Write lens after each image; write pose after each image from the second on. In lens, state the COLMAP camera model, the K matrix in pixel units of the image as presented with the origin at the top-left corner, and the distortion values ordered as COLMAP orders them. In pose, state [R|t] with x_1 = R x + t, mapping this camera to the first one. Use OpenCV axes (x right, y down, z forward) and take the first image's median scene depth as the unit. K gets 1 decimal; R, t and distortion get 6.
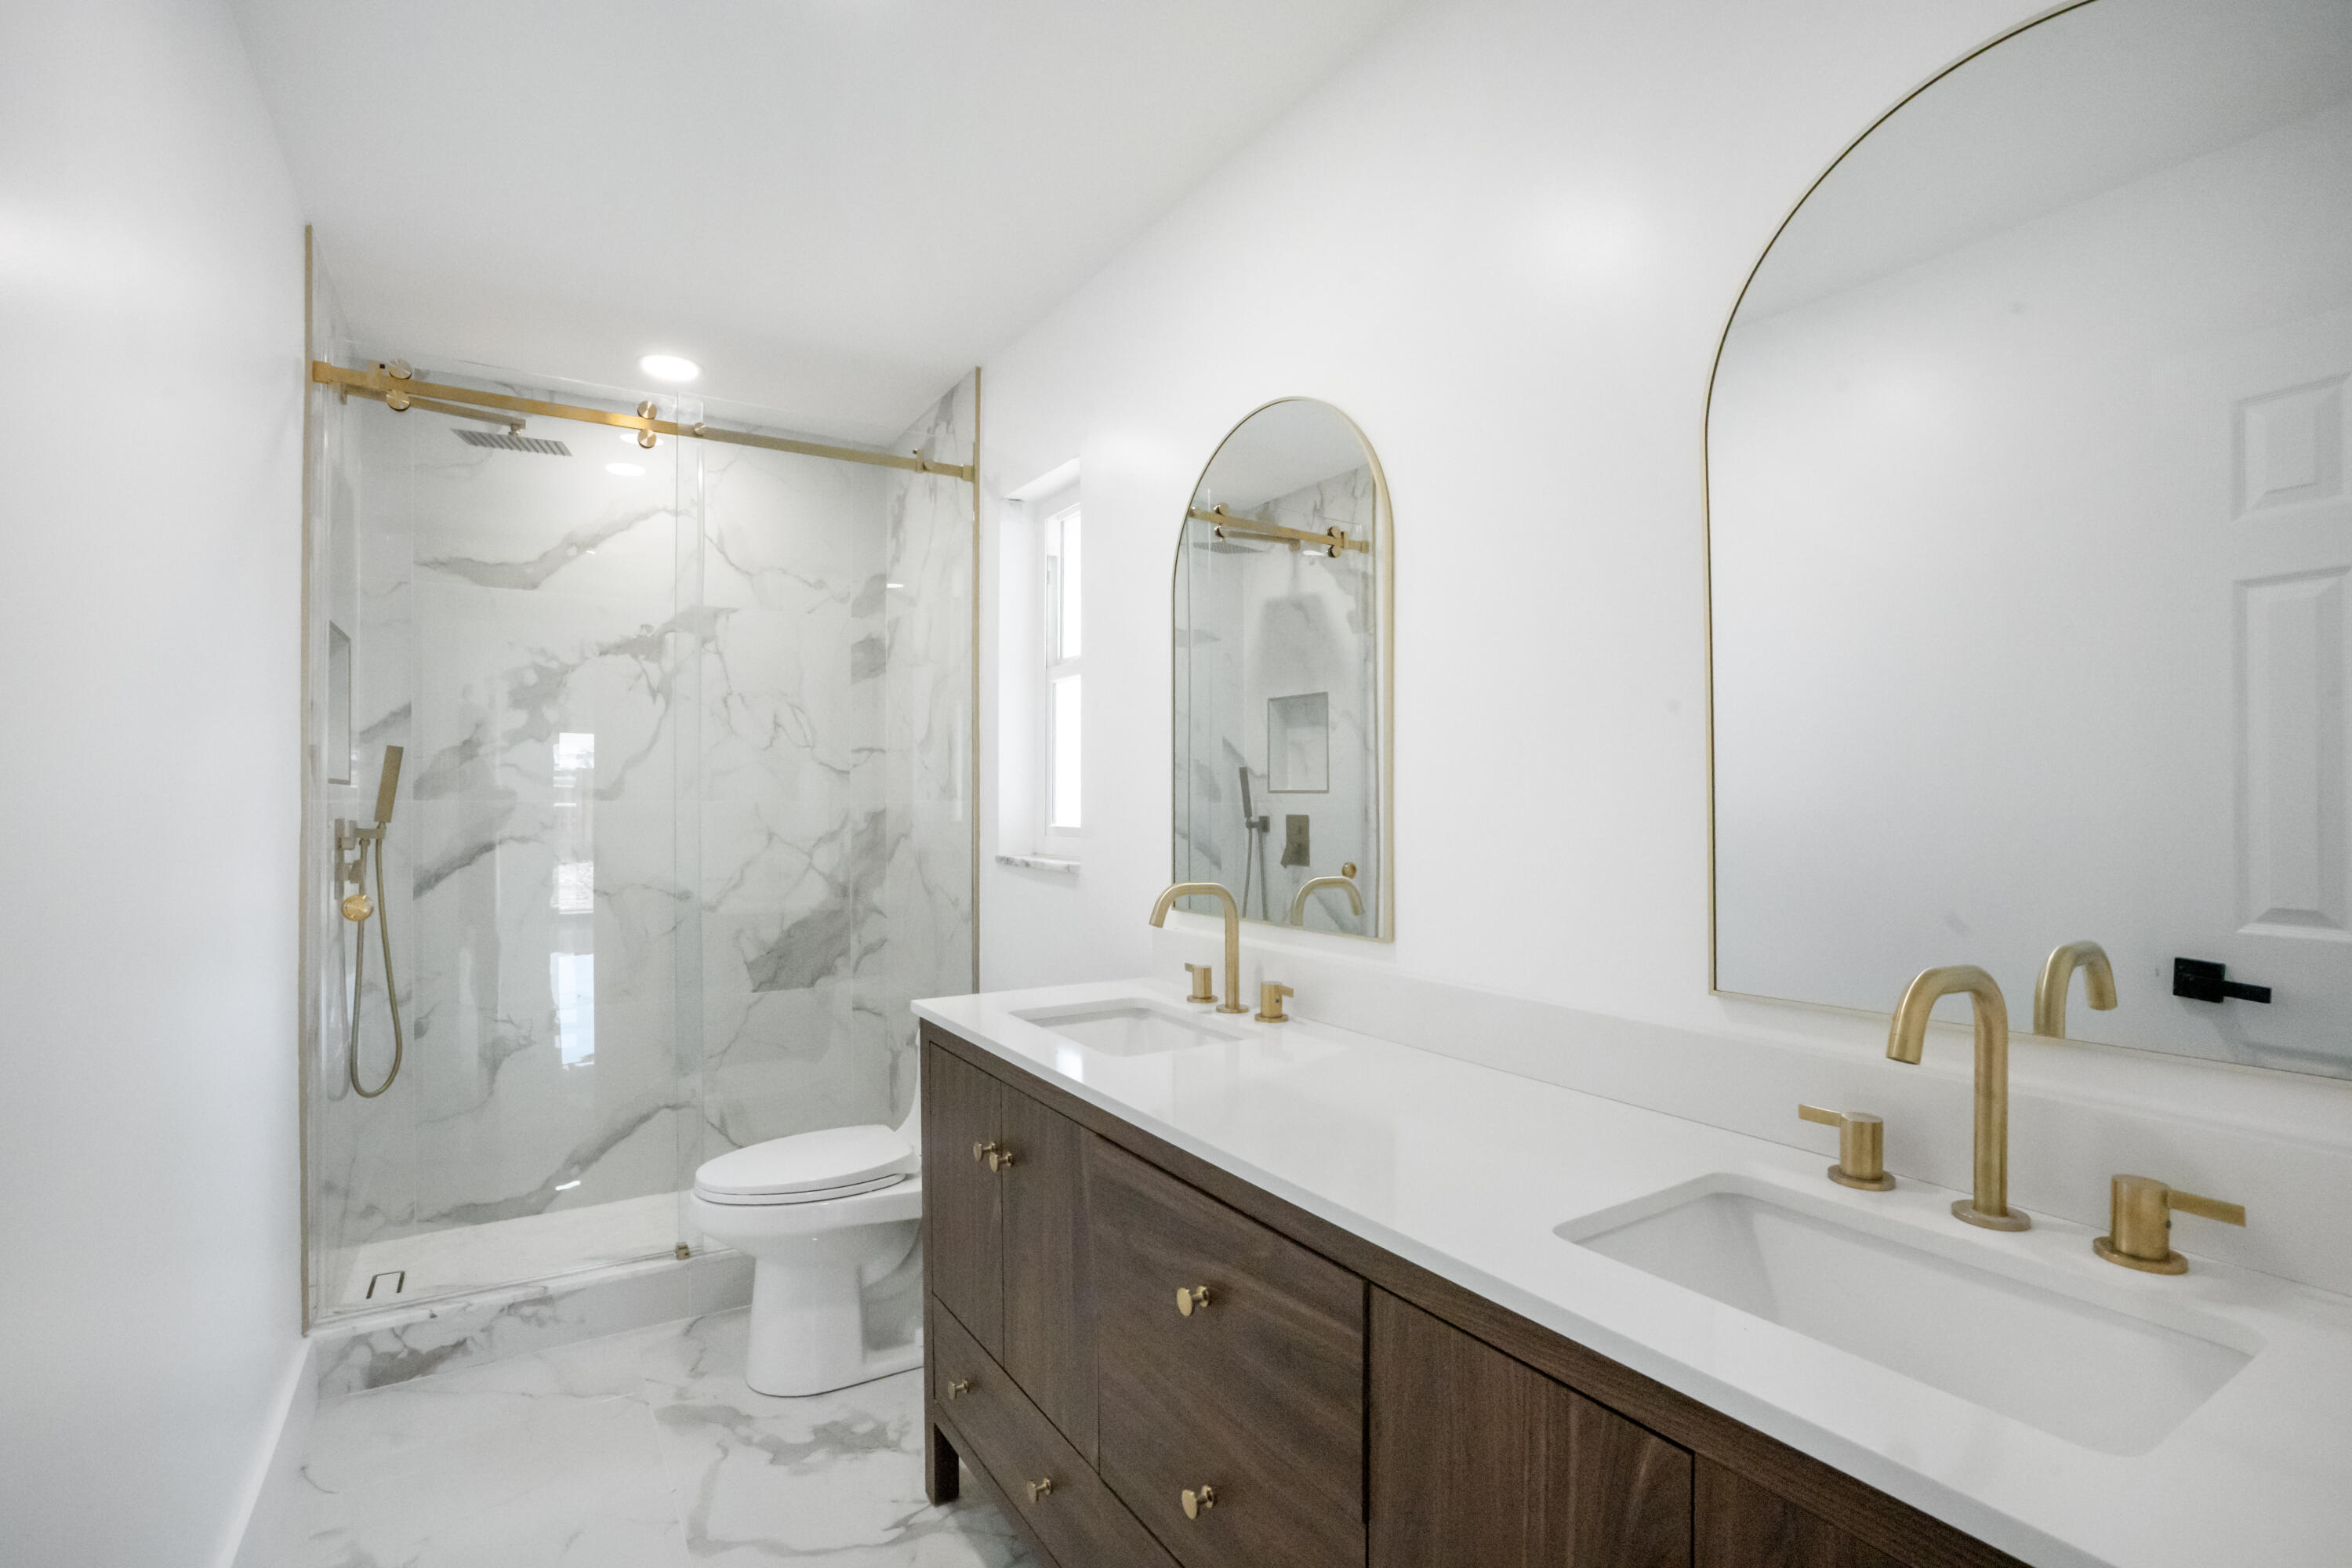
lens RADIAL K [[1107.5, 0, 1192.5], [0, 1107.5, 808.4], [0, 0, 1]] dist [-0.053907, 0.022252]
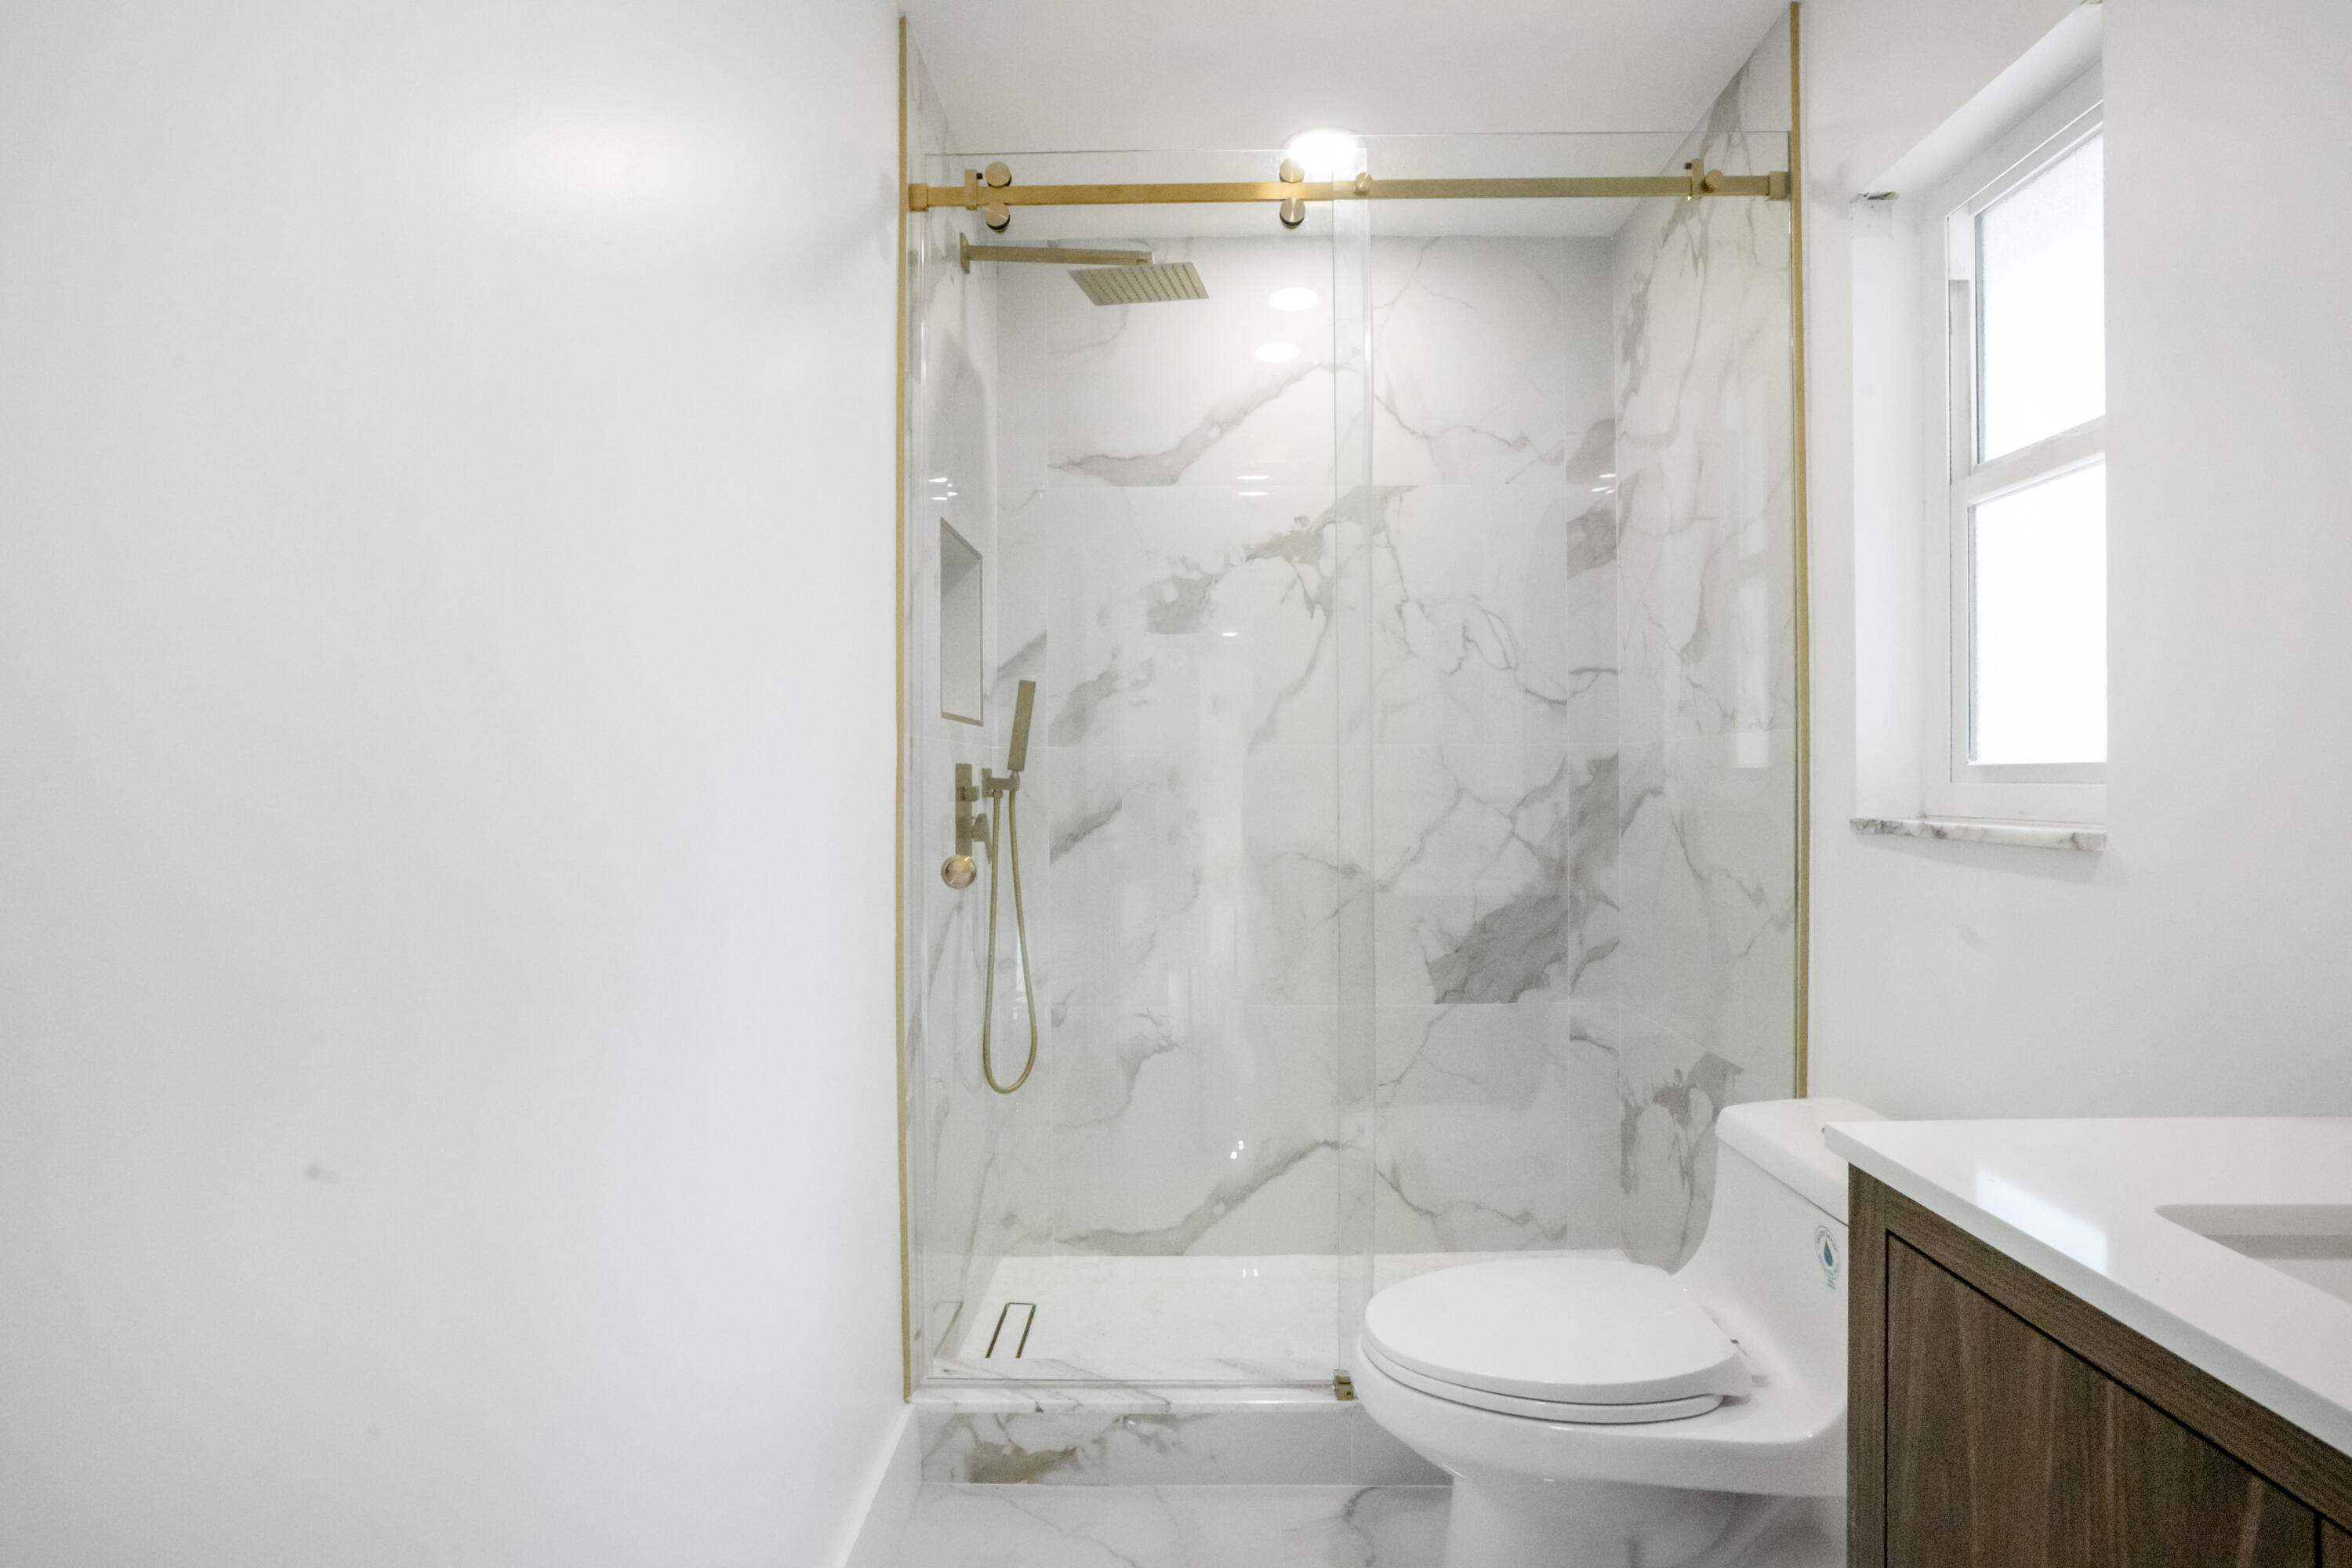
lens RADIAL K [[1107.5, 0, 1186.2], [0, 1107.5, 795.6], [0, 0, 1]] dist [-0.053907, 0.022252]
pose [[0.838153, 0.000181, -0.545436, -0.153981], [0.004476, 0.999964, 0.007211, 0.024406], [0.545418, -0.008485, 0.838122, 0.324243]]
